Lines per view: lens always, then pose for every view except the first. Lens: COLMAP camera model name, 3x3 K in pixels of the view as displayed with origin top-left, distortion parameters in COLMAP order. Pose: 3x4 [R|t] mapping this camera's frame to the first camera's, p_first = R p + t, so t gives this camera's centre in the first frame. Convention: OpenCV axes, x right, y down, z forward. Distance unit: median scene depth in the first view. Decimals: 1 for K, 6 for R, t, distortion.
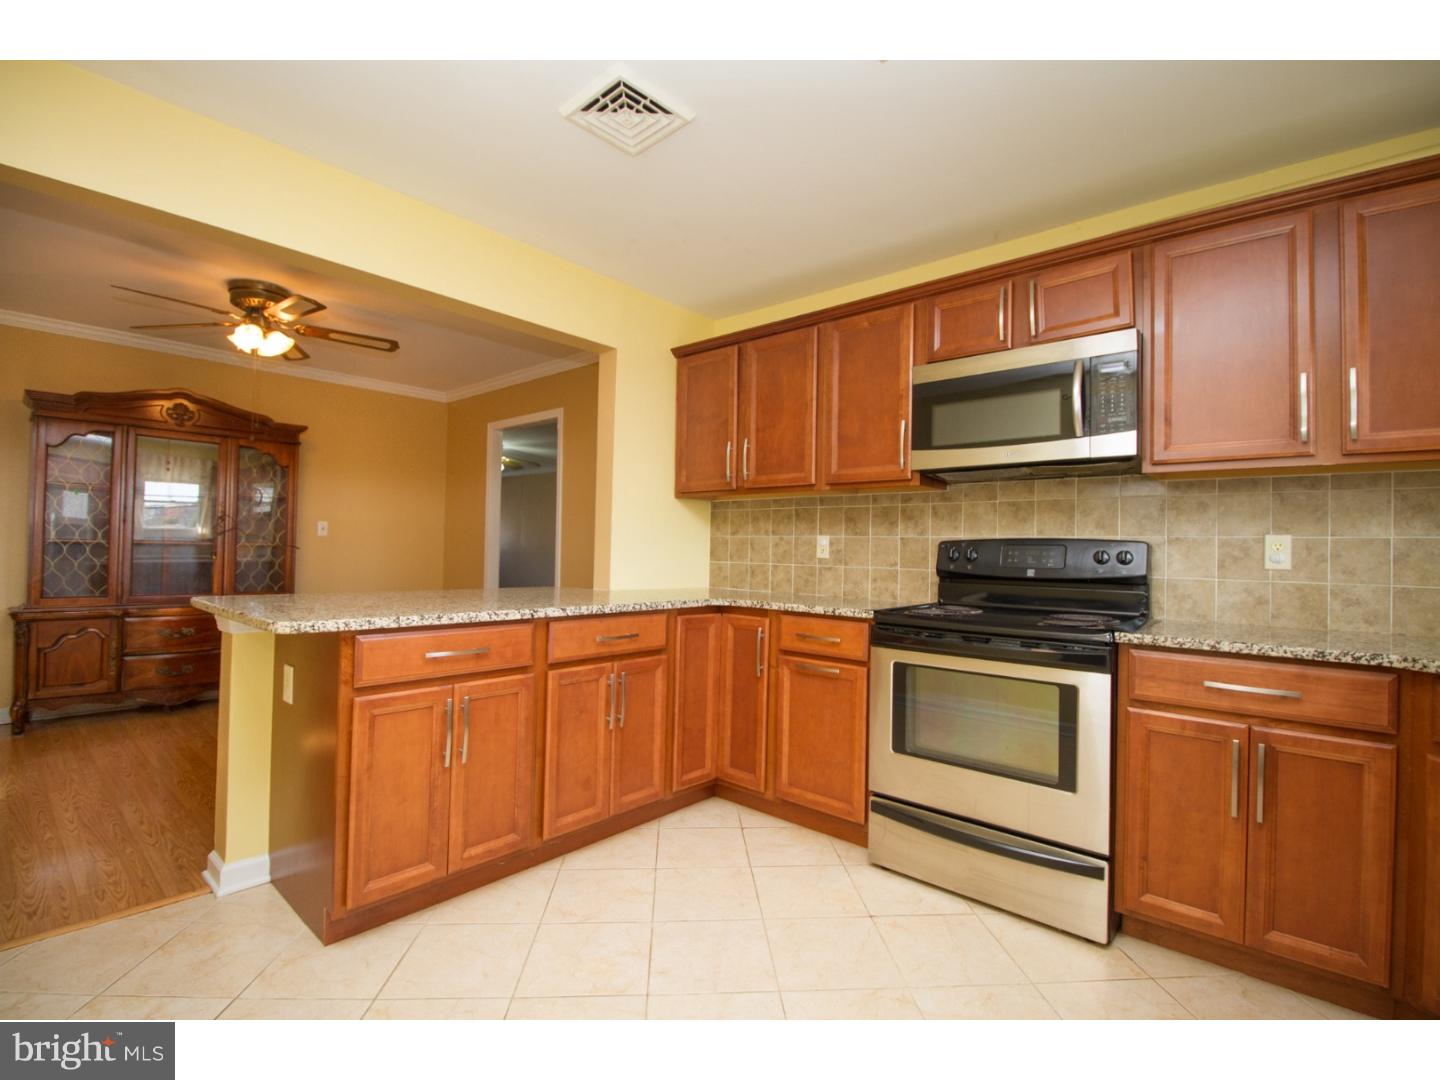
lens RADIAL K [[656.5, 0, 720.0], [0, 656.5, 540.0], [0, 0, 1]] dist [-0.001885, -0.011089]
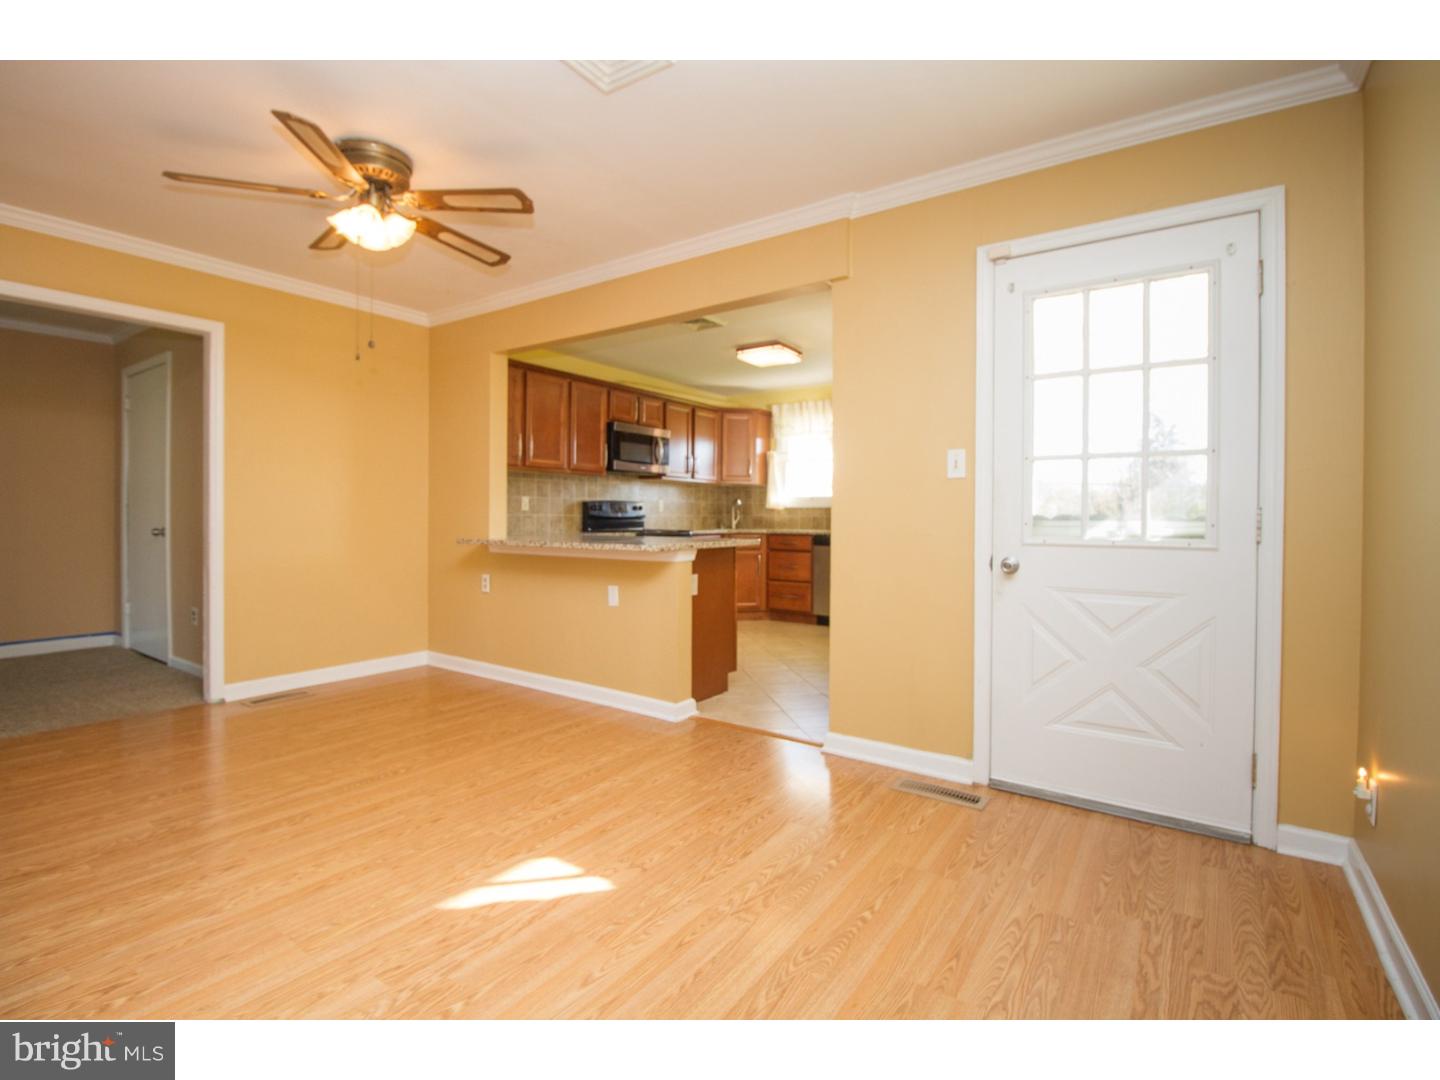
lens RADIAL K [[692.4, 0, 696.0], [0, 692.4, 522.5], [0, 0, 1]] dist [-0.015357, -0.001333]
pose [[-0.091705, -0.032145, 0.995267, -1.797740], [-0.021136, 0.999316, 0.030328, -0.003560], [-0.995562, -0.018255, -0.092322, 0.830273]]
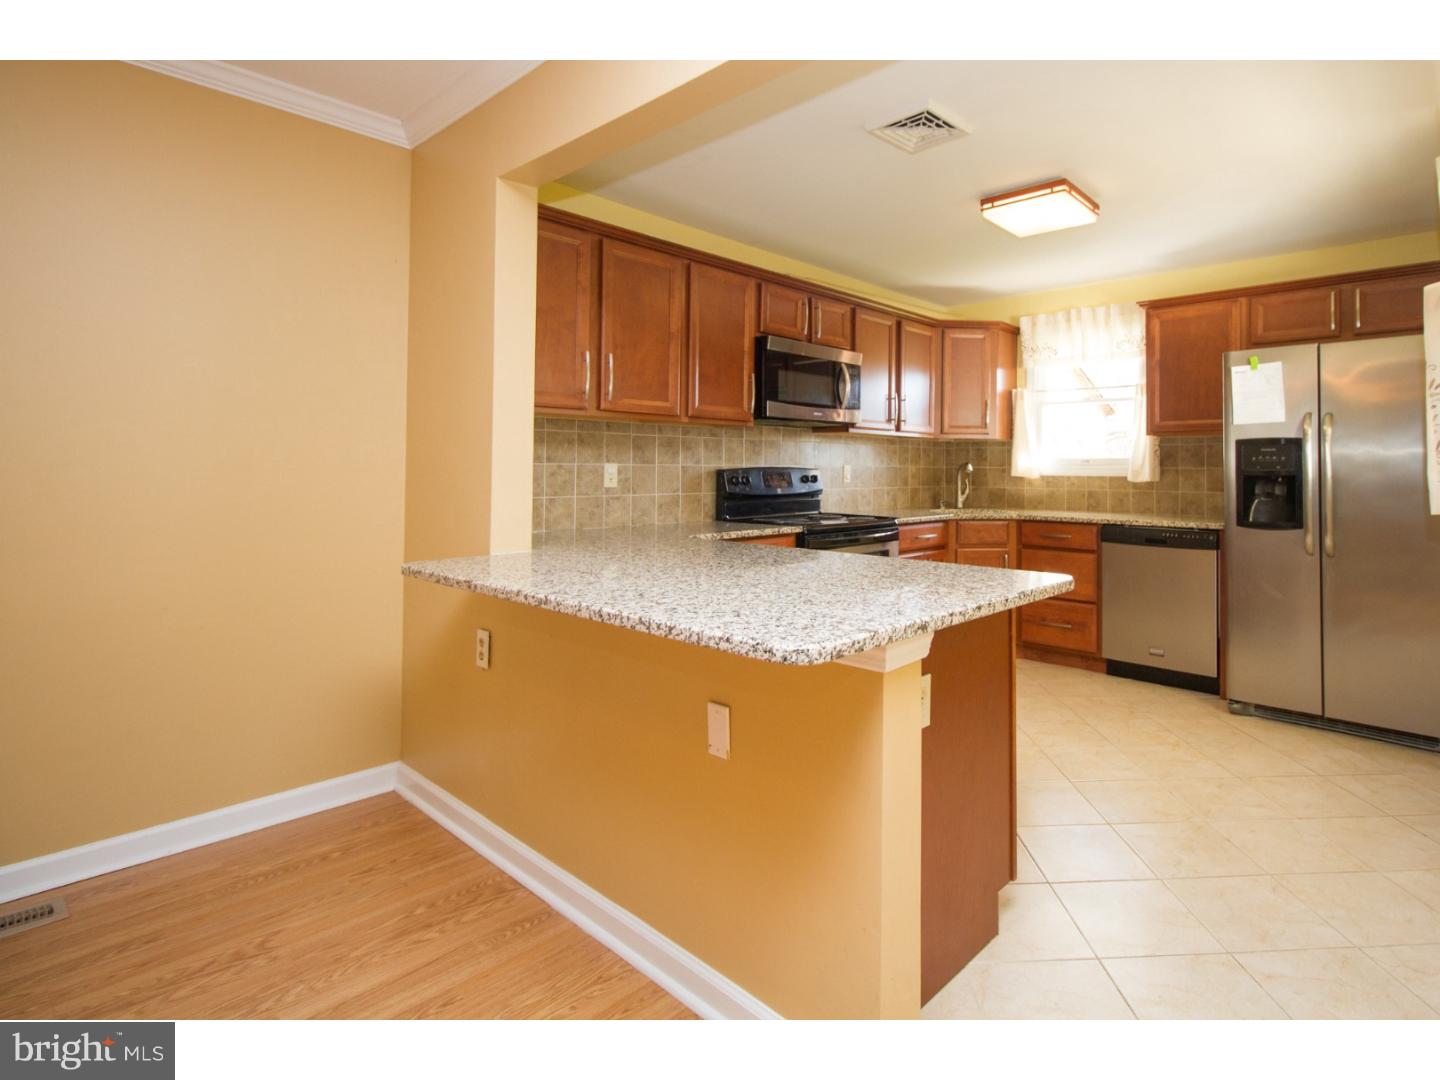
lens RADIAL K [[754.0, 0, 832.7], [0, 754.0, 456.5], [0, 0, 1]] dist [0.005178, 0.000386]
pose [[-0.017303, -0.006004, 0.999832, -1.046692], [-0.021741, 0.999748, 0.005627, -0.033430], [-0.999614, -0.021640, -0.017430, 0.792650]]
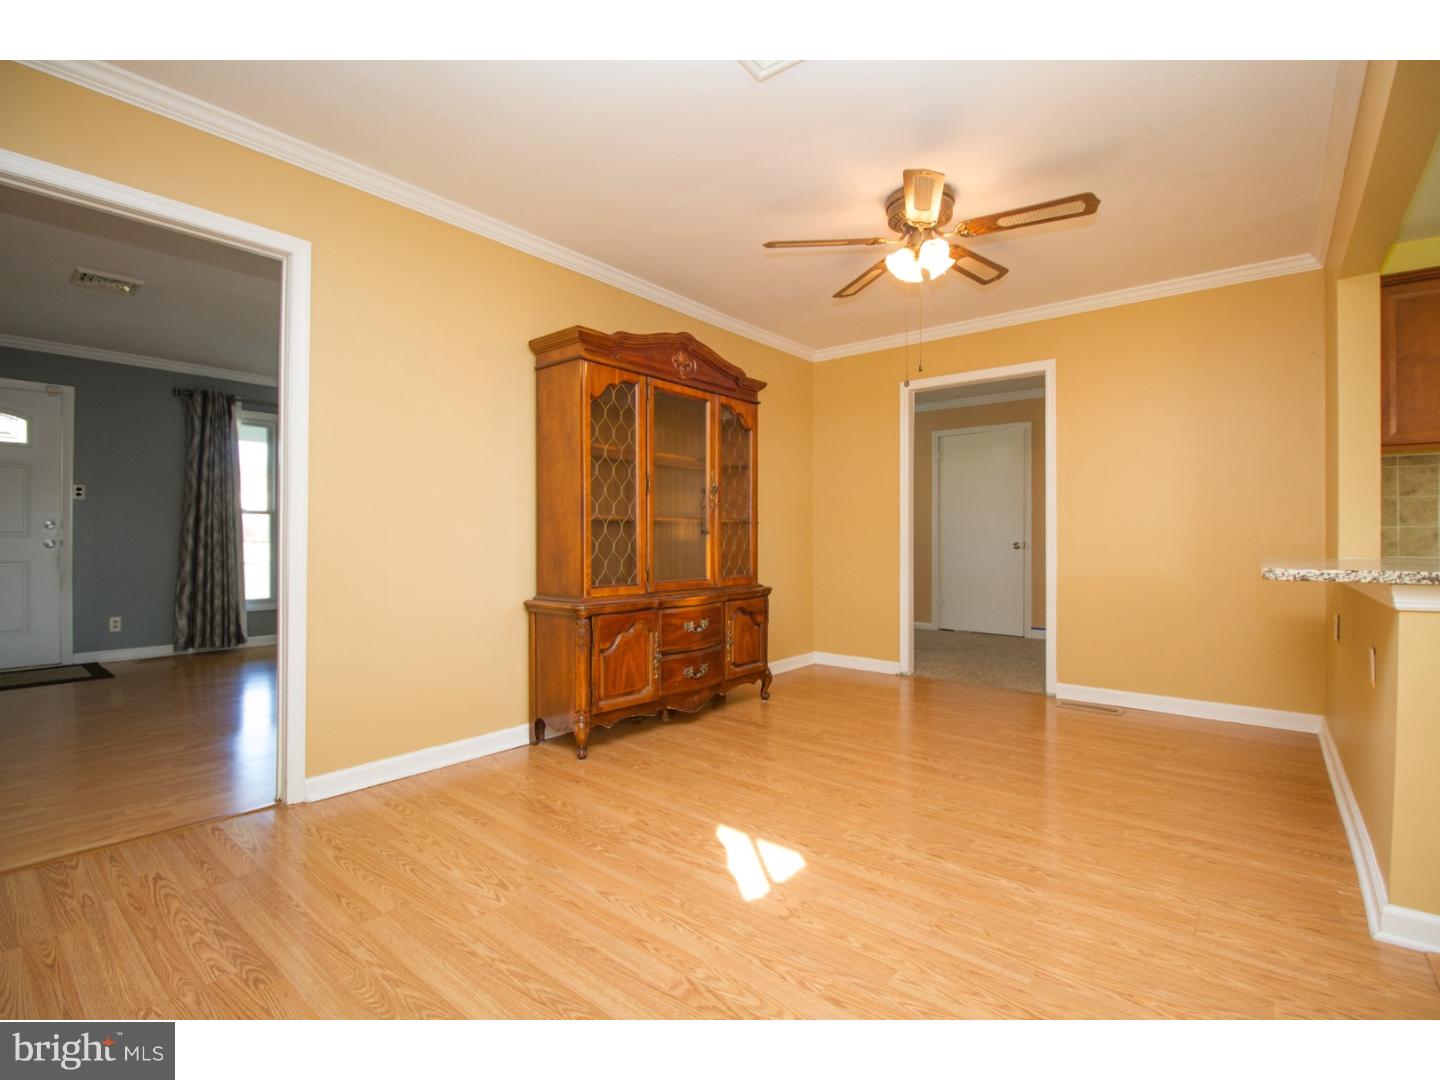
lens RADIAL K [[656.5, 0, 720.0], [0, 656.5, 540.0], [0, 0, 1]] dist [-0.001885, -0.011089]
pose [[0.999080, -0.020166, 0.037855, -1.170904], [0.019451, 0.999627, 0.019161, 0.022353], [-0.038228, -0.018407, 0.999100, 0.227410]]
